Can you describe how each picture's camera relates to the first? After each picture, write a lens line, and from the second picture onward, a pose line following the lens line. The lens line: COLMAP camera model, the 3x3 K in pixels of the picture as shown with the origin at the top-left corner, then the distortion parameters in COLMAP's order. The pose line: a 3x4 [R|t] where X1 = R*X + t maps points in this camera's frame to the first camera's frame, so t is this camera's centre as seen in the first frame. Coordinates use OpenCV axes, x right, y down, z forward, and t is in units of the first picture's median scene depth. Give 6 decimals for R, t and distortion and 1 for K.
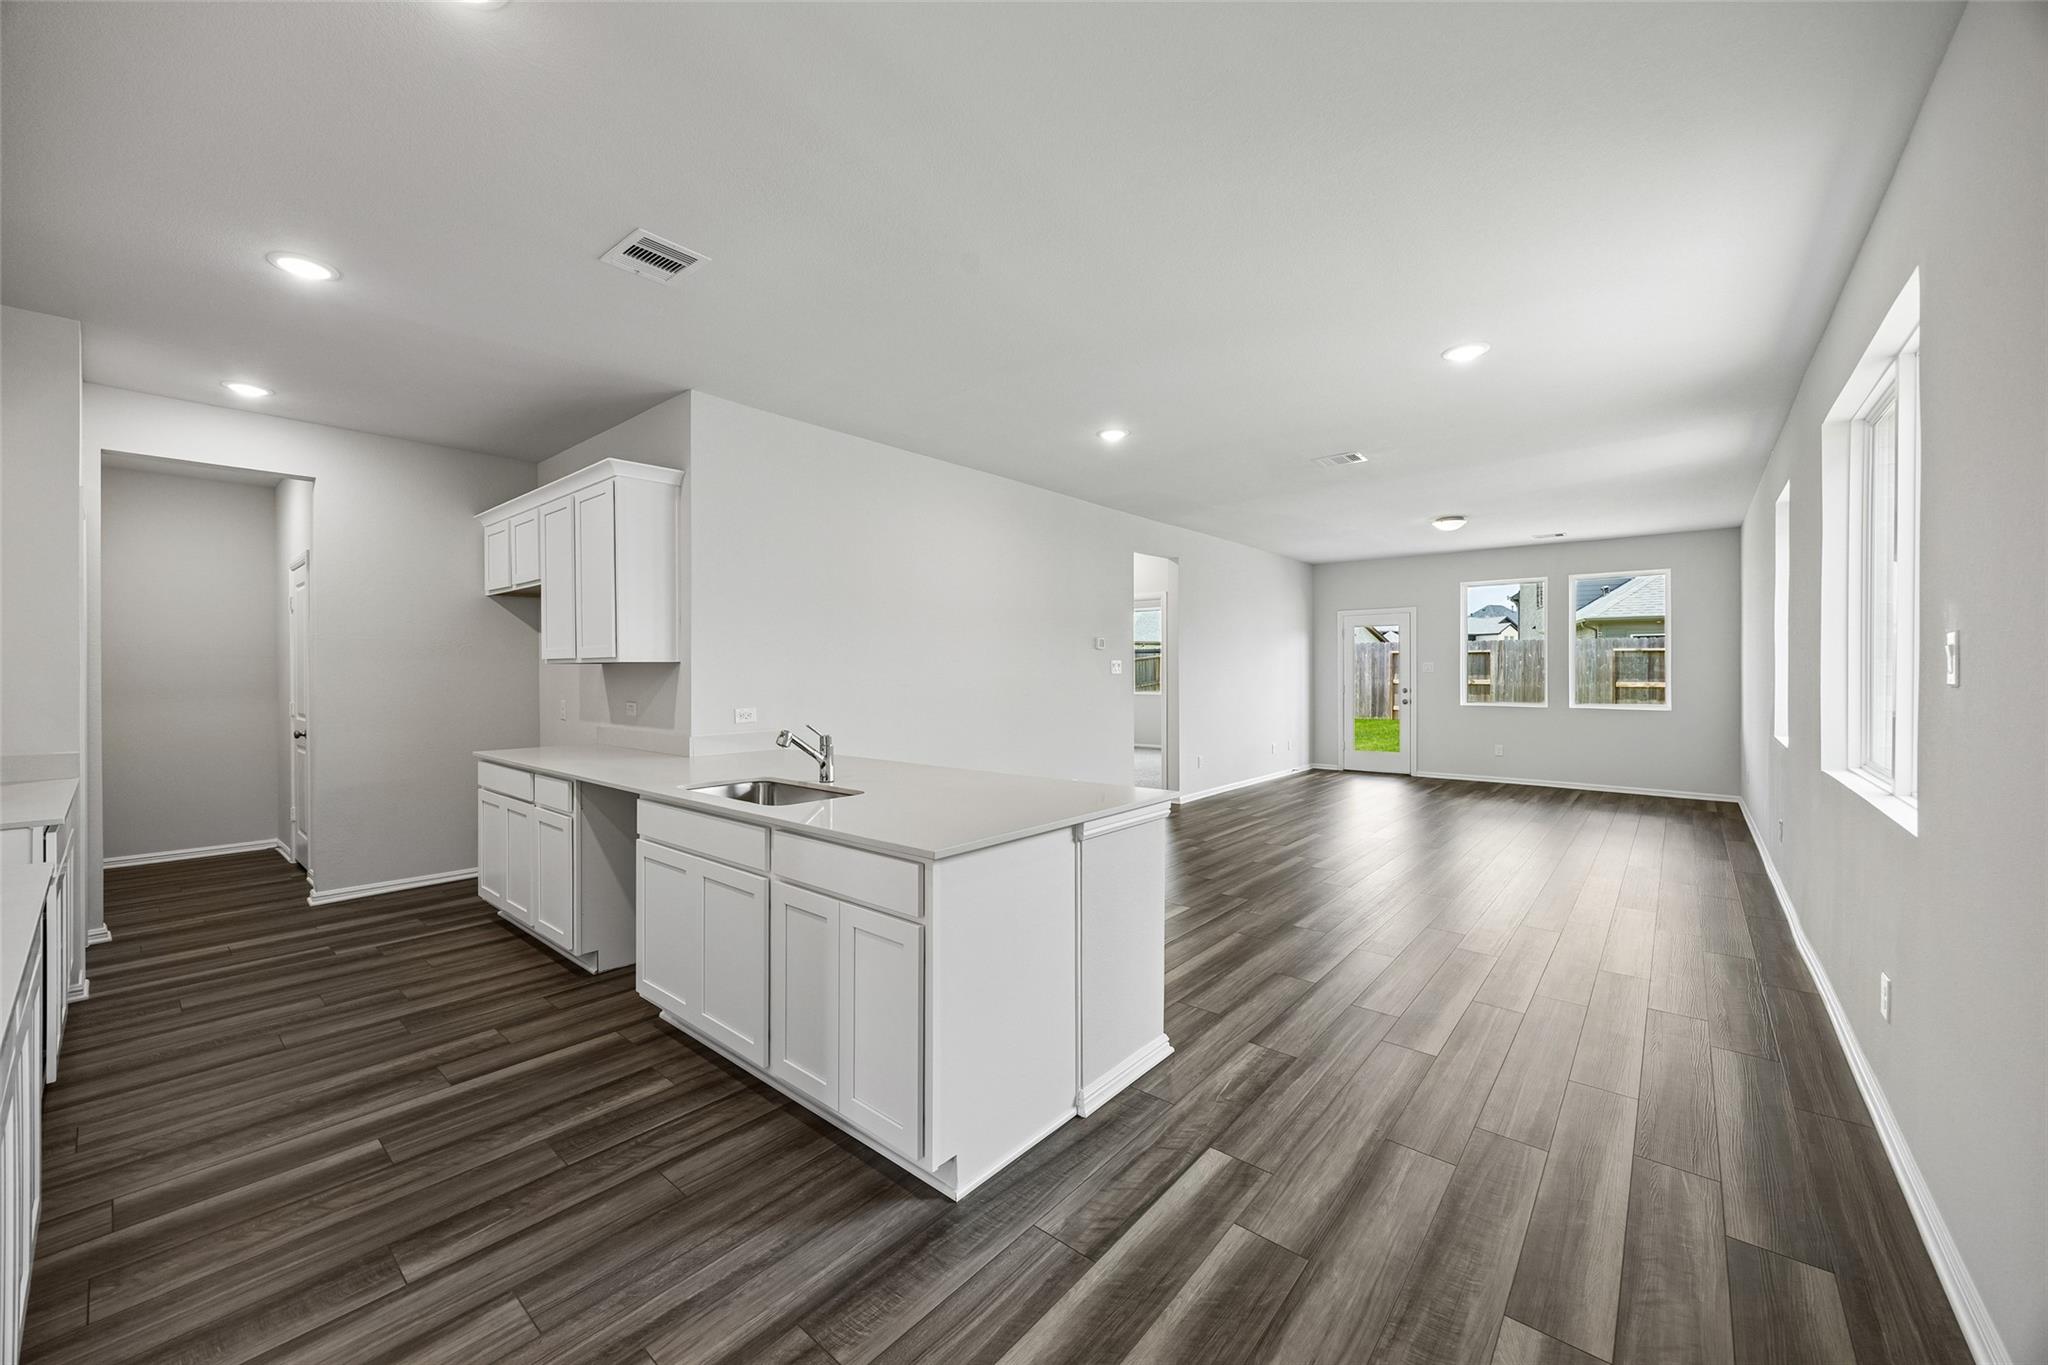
lens RADIAL K [[775.5, 0, 989.3], [0, 775.5, 674.9], [0, 0, 1]] dist [-0.000228, -0.000058]
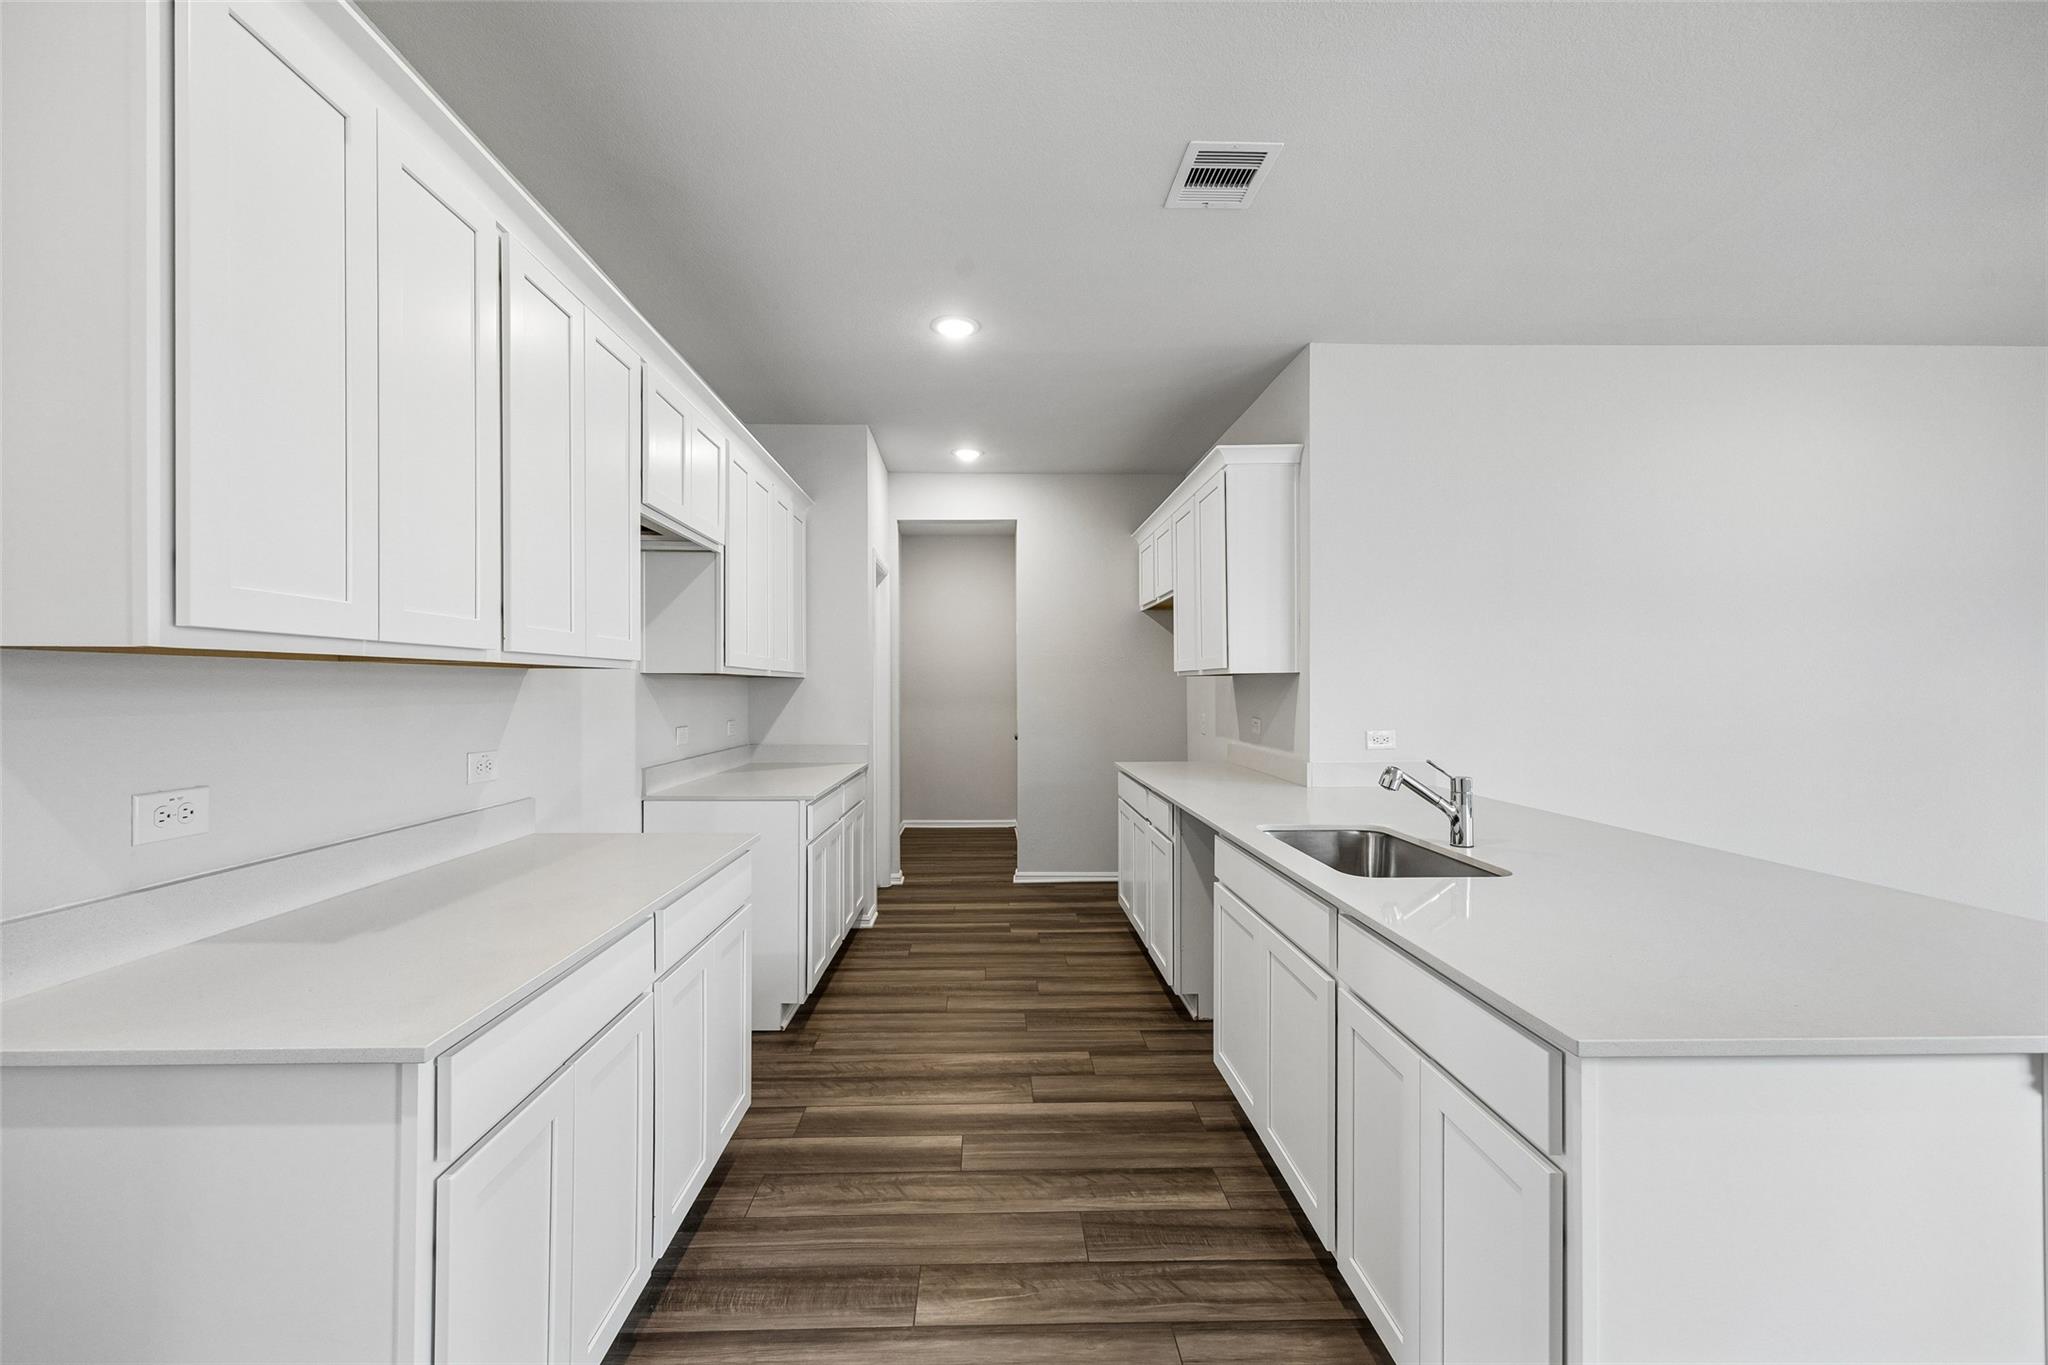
lens RADIAL K [[807.2, 0, 1030.5], [0, 807.2, 687.4], [0, 0, 1]] dist [0.011760, -0.000071]
pose [[0.695326, 0.002251, -0.718691, 0.039152], [-0.003059, 0.999995, 0.000172, -0.000242], [0.718688, 0.002079, 0.695330, 0.238963]]
